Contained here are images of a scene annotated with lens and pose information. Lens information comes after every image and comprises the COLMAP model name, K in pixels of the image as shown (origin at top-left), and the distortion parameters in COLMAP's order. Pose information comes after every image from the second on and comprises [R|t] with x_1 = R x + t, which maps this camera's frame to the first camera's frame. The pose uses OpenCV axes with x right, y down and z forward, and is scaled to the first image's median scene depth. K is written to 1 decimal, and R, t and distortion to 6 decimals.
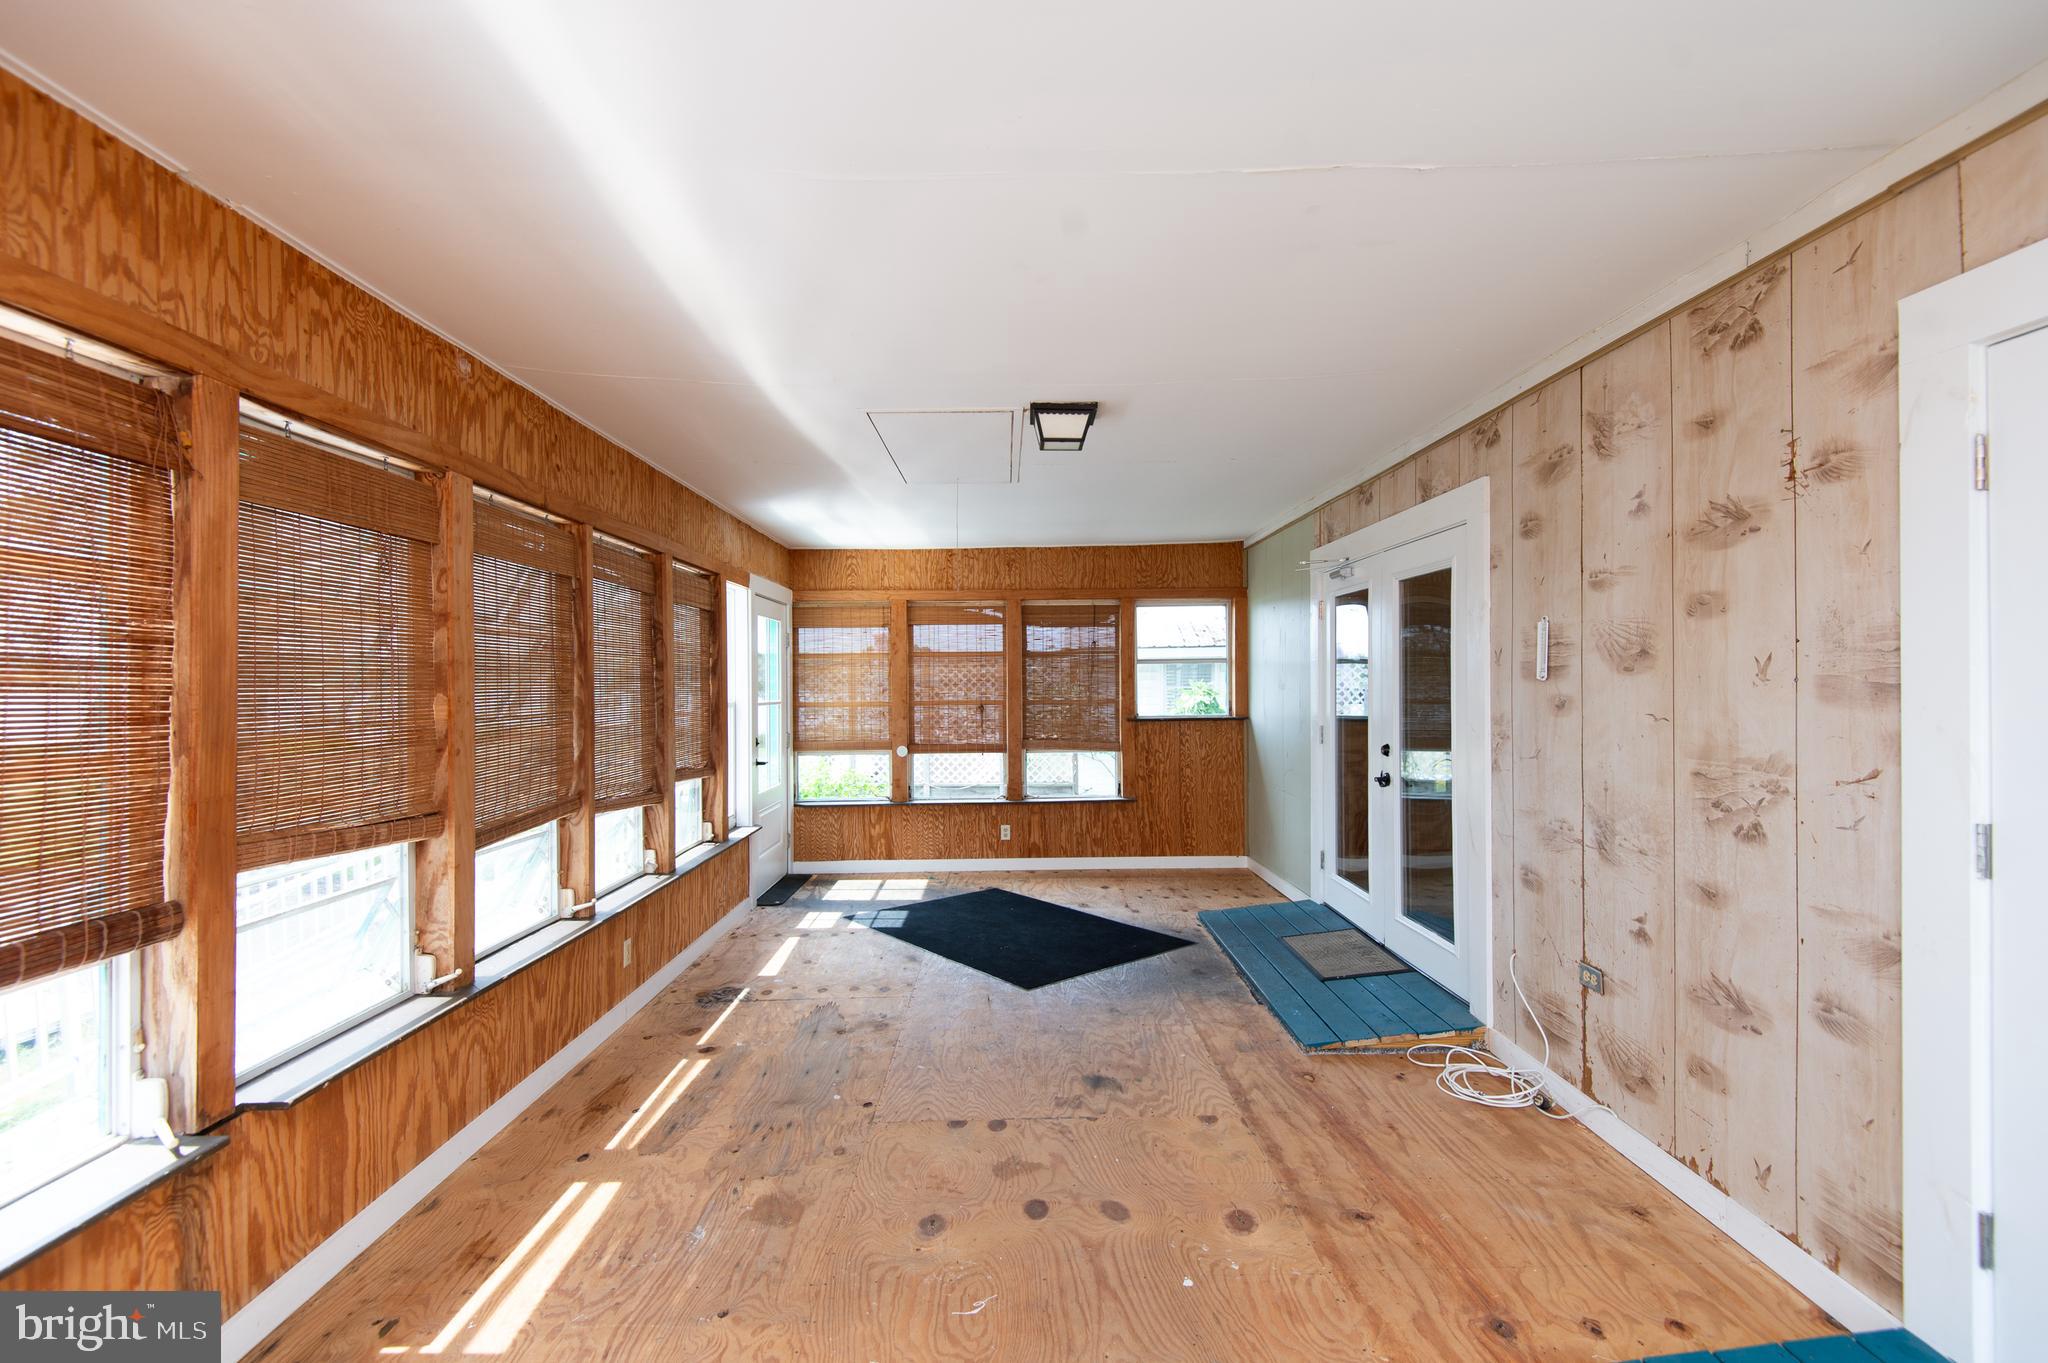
lens RADIAL K [[936.6, 0, 1024.0], [0, 936.6, 681.5], [0, 0, 1]] dist [0.040513, -0.026568]
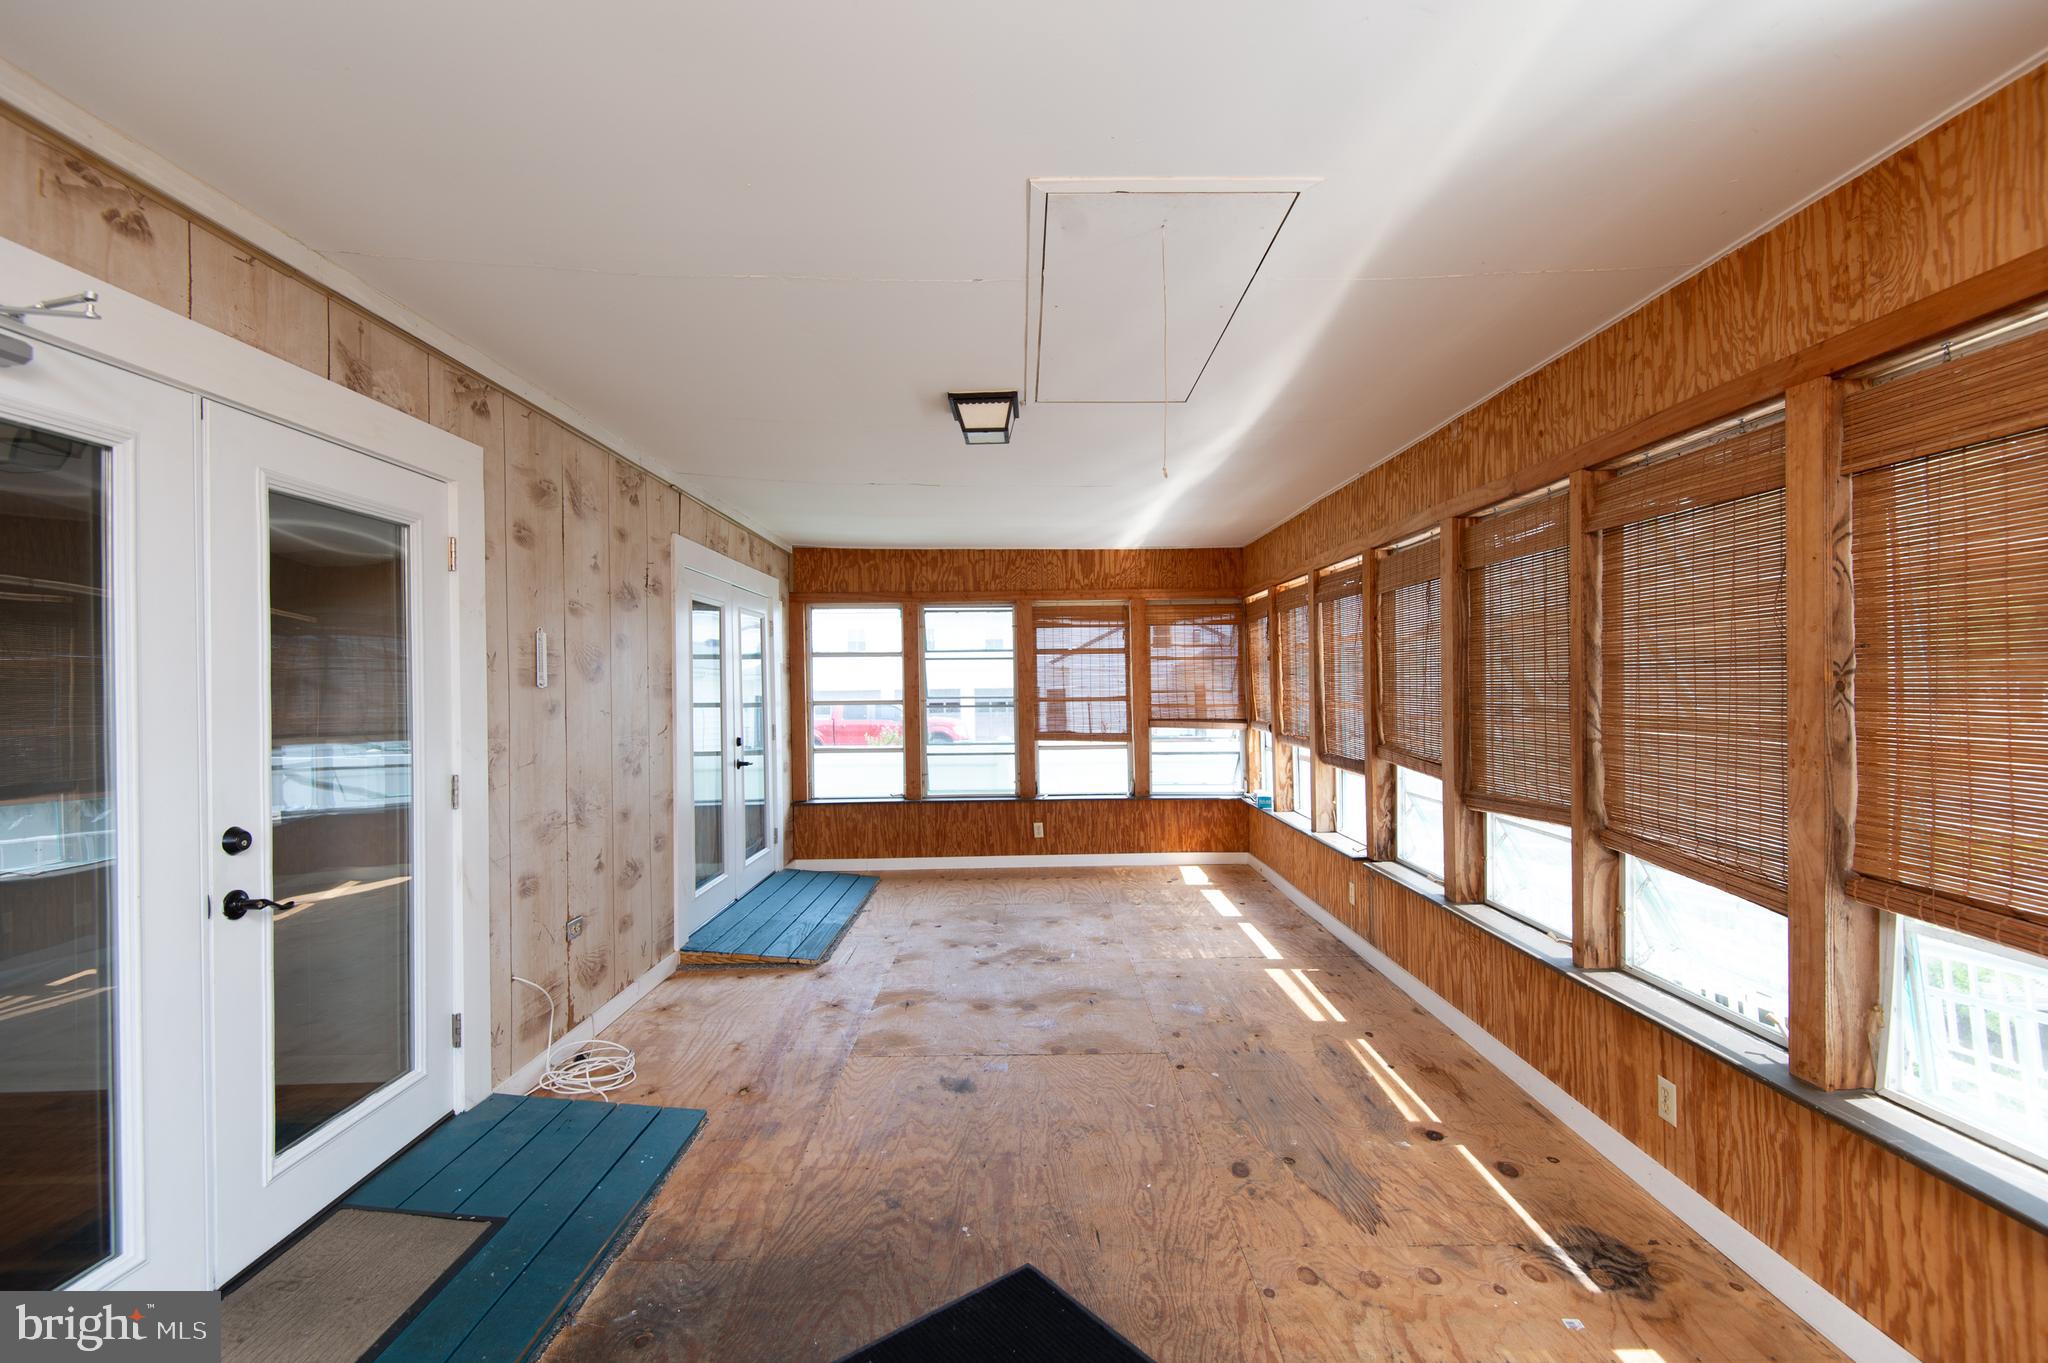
lens RADIAL K [[936.6, 0, 1024.0], [0, 936.6, 681.5], [0, 0, 1]] dist [0.040513, -0.026568]
pose [[-0.999733, 0.017033, 0.015591, -0.009526], [0.016986, 0.999851, -0.003146, 0.004216], [-0.015642, -0.002881, -0.999874, 1.962371]]
